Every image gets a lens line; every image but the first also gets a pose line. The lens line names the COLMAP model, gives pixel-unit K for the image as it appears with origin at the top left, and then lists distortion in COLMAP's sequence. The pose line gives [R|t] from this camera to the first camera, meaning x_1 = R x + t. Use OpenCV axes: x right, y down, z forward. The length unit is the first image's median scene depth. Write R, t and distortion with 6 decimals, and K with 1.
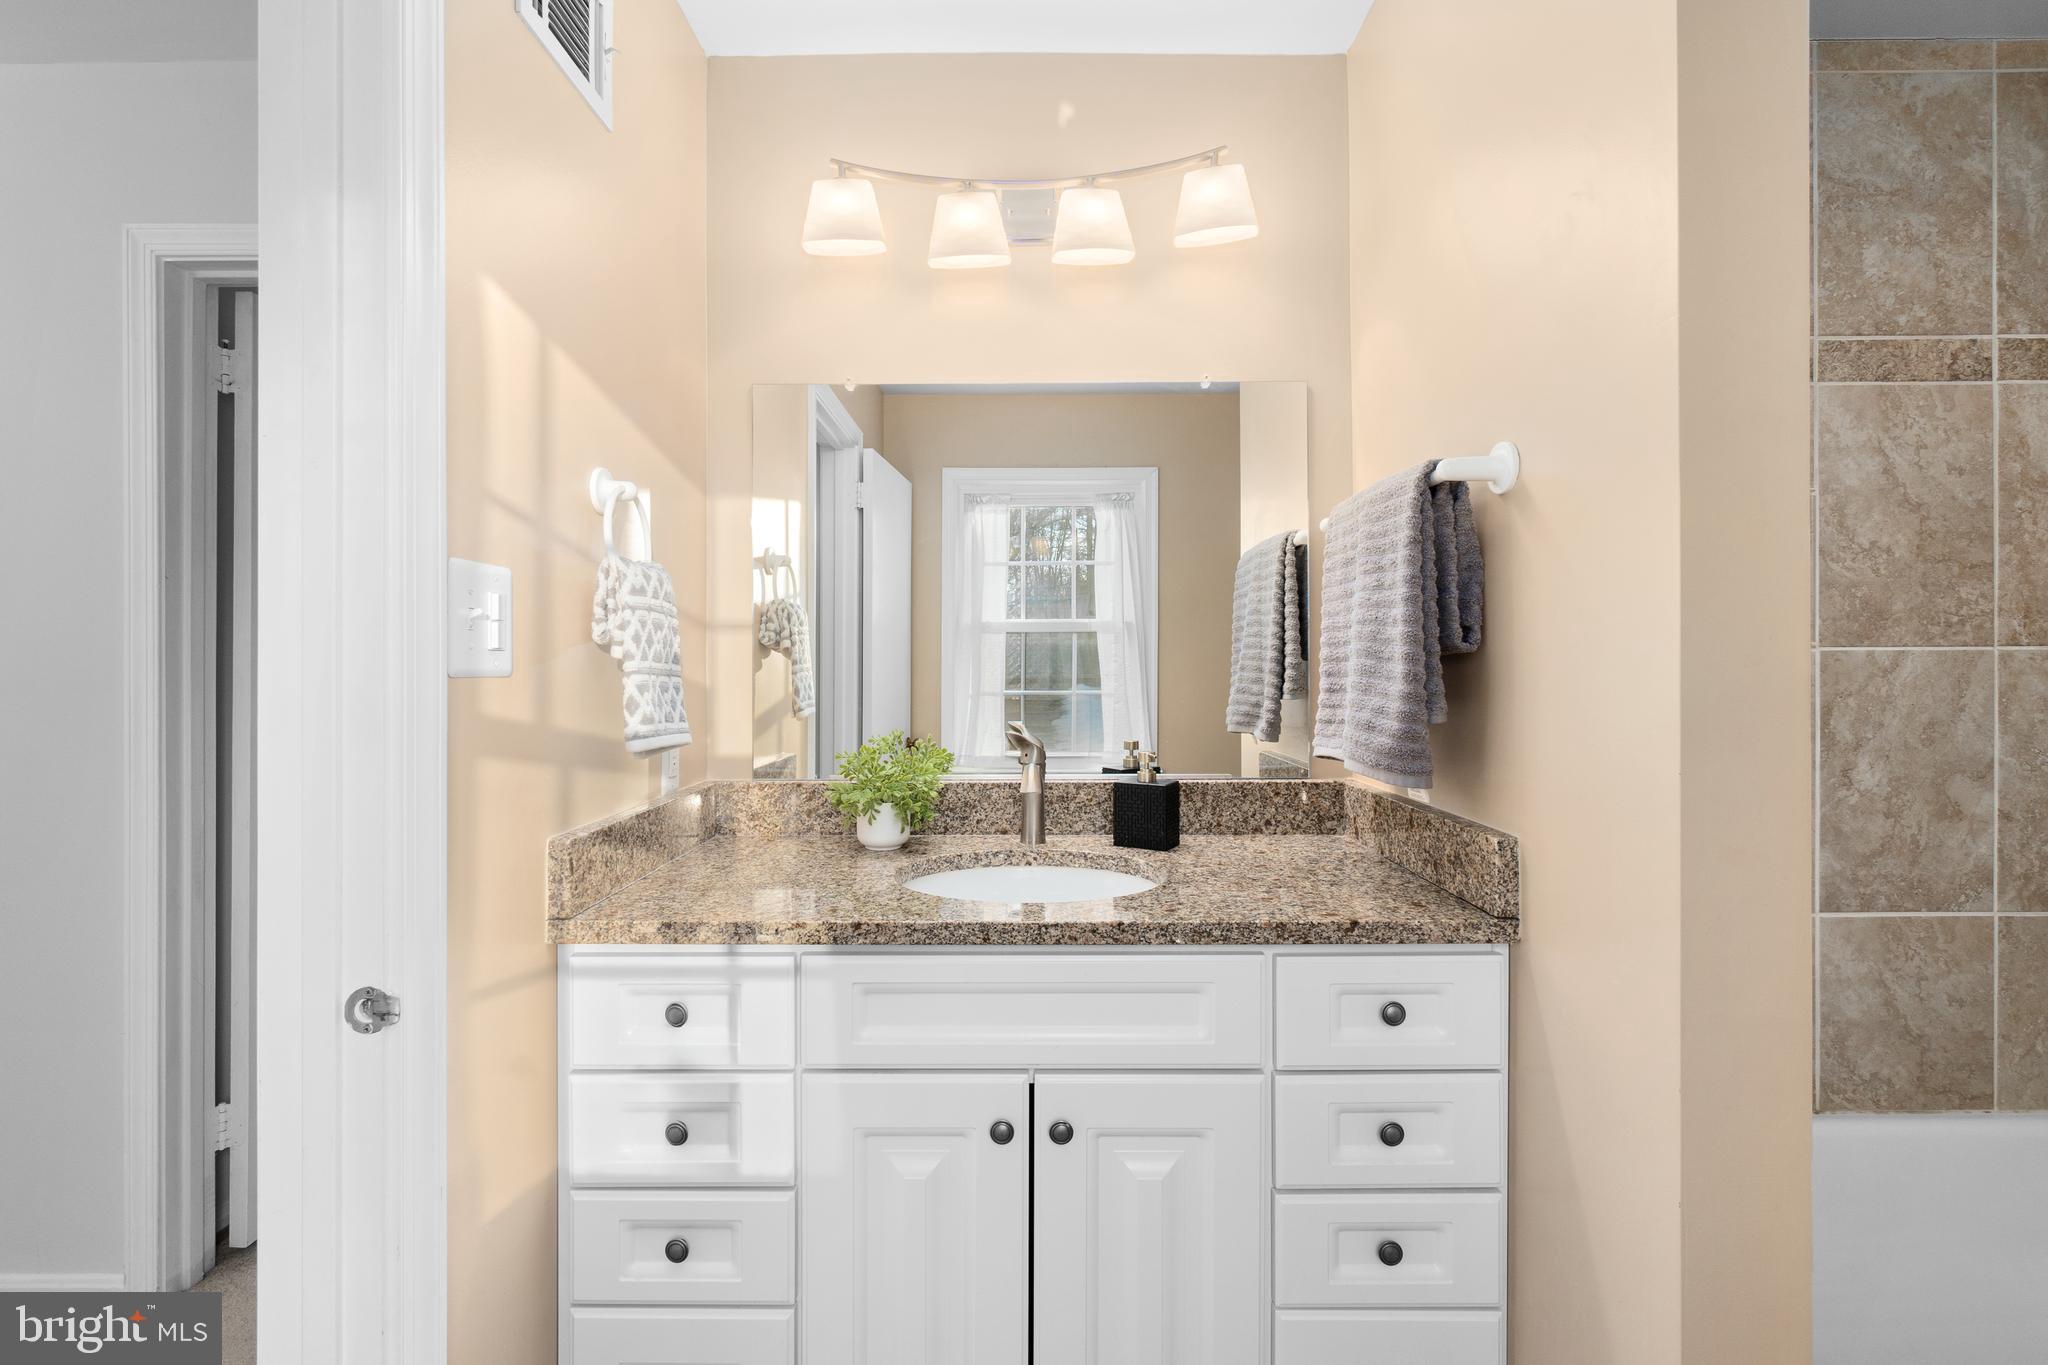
lens RADIAL K [[900.4, 0, 1020.6], [0, 900.4, 675.4], [0, 0, 1]] dist [0.002163, 0.003470]
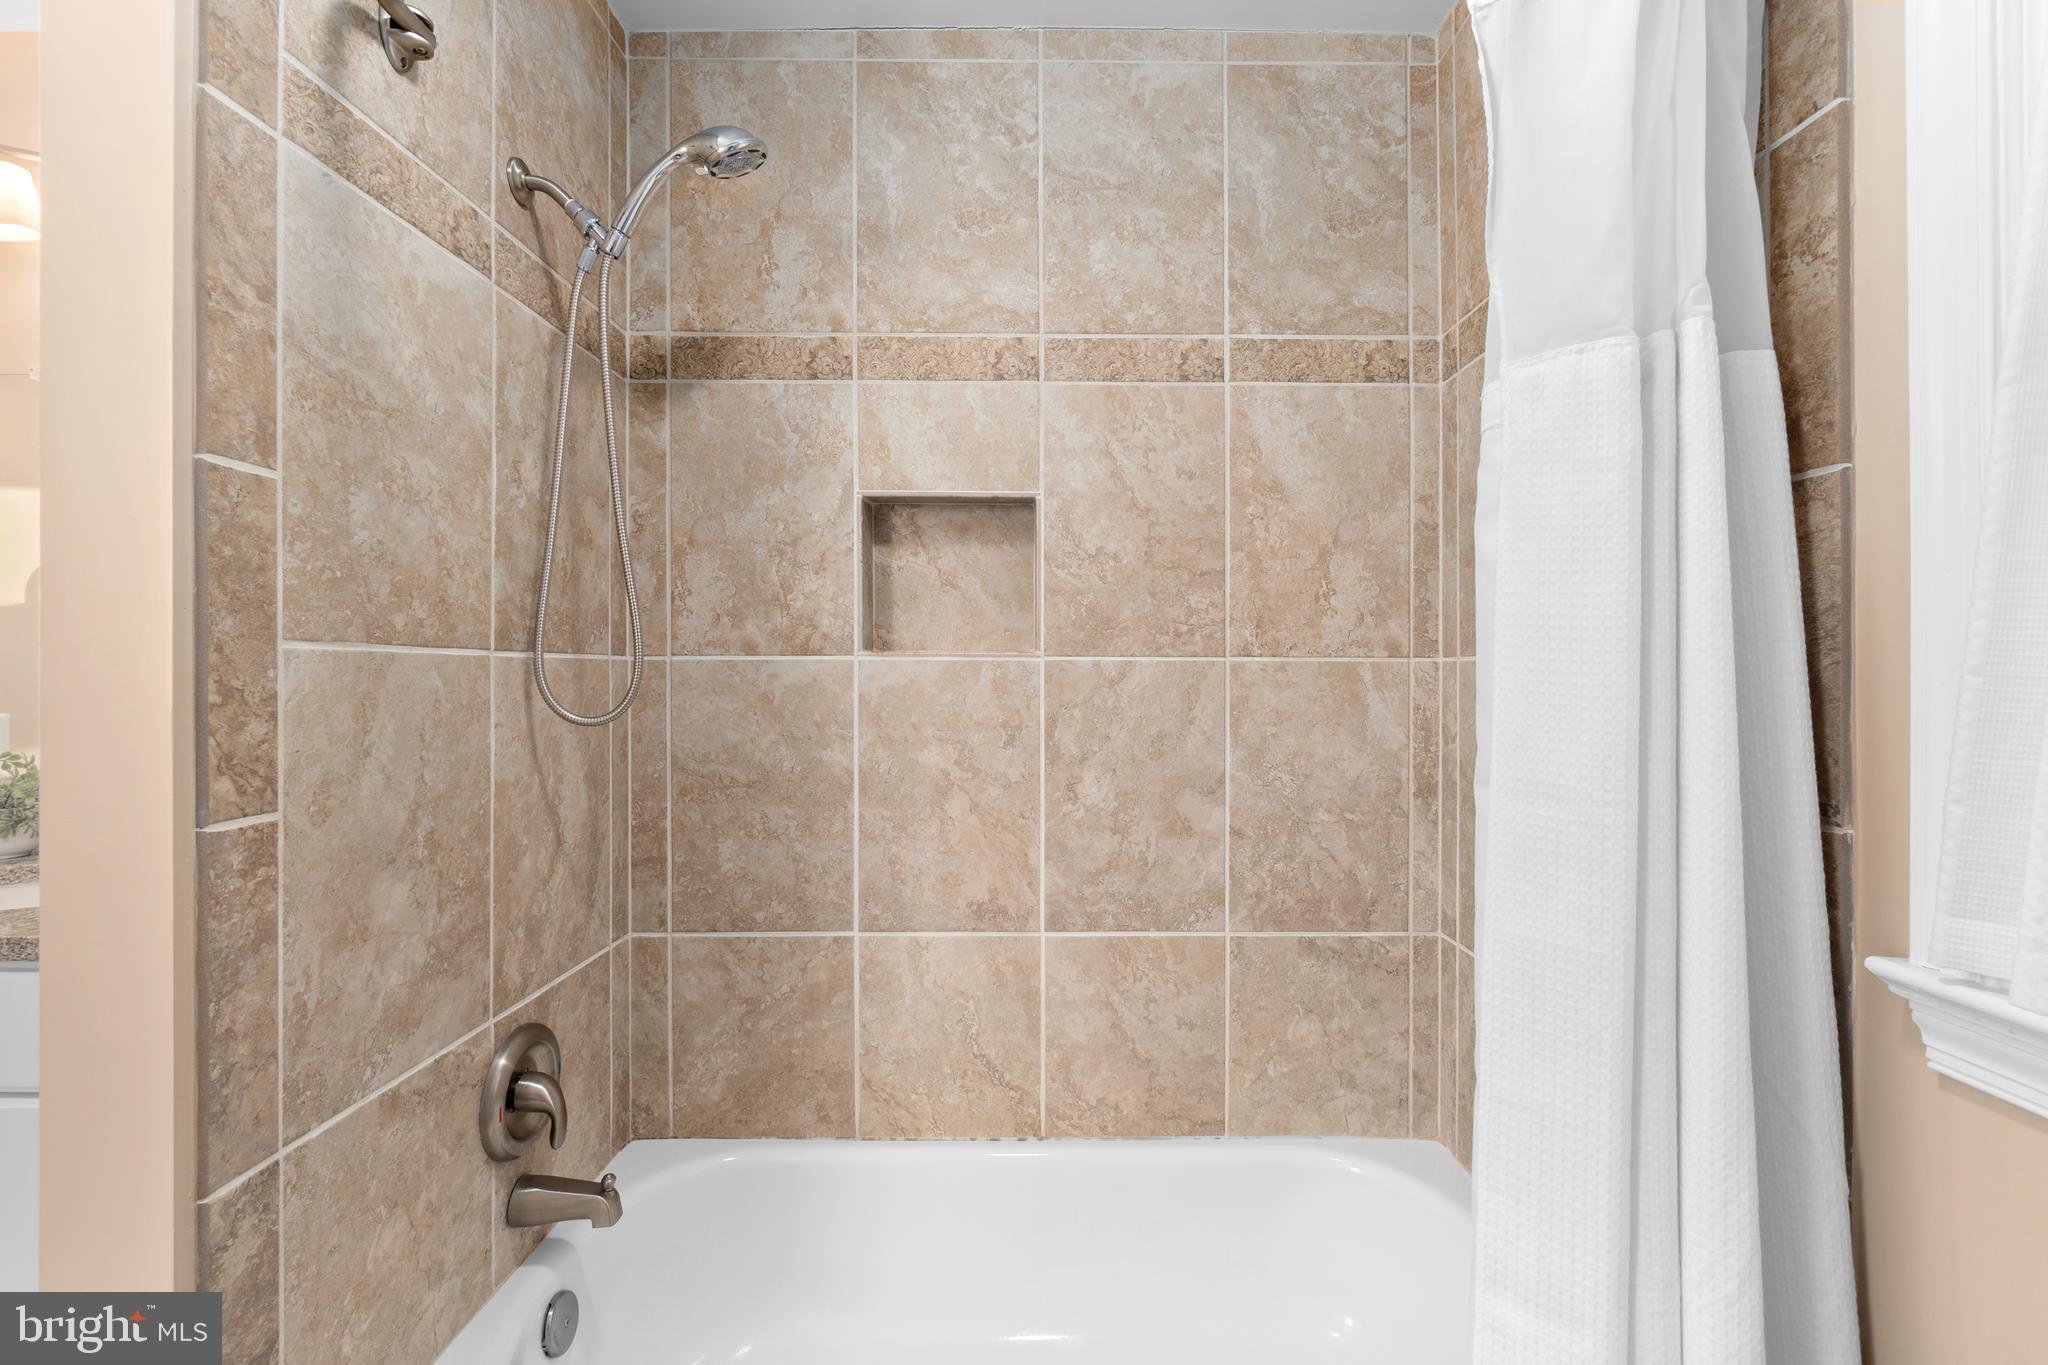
lens RADIAL K [[900.4, 0, 1020.6], [0, 900.4, 675.4], [0, 0, 1]] dist [0.002163, 0.003470]
pose [[0.999959, 0.007159, -0.005621, 0.862326], [-0.007160, 0.999974, -0.000200, -0.010615], [0.005620, 0.000241, 0.999984, 0.040032]]
